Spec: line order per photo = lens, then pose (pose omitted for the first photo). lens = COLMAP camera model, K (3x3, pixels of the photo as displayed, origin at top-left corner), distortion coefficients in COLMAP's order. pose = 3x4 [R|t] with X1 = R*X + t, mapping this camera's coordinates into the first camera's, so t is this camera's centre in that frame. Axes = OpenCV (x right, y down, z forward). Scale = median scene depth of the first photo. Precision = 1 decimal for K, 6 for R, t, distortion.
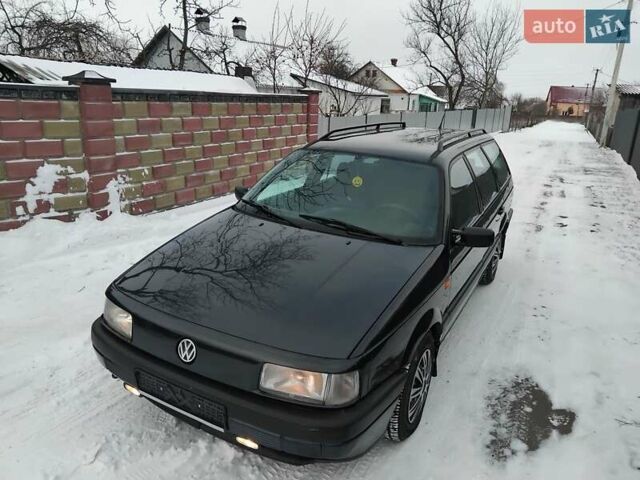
lens RADIAL K [[480.8, 0, 318.7], [0, 480.8, 242.6], [0, 0, 1]] dist [-0.006978, -0.000935]
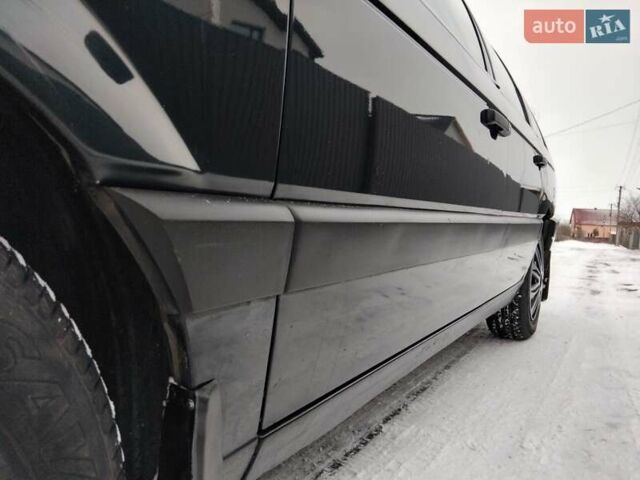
lens RADIAL K [[475.2, 0, 320.0], [0, 475.2, 240.0], [0, 0, 1]] dist [0.069195, -0.105934]
pose [[0.998626, 0.014817, -0.050269, 0.150065], [-0.027018, 0.967460, -0.251576, 0.109106], [0.044905, 0.252588, 0.966531, 0.440803]]
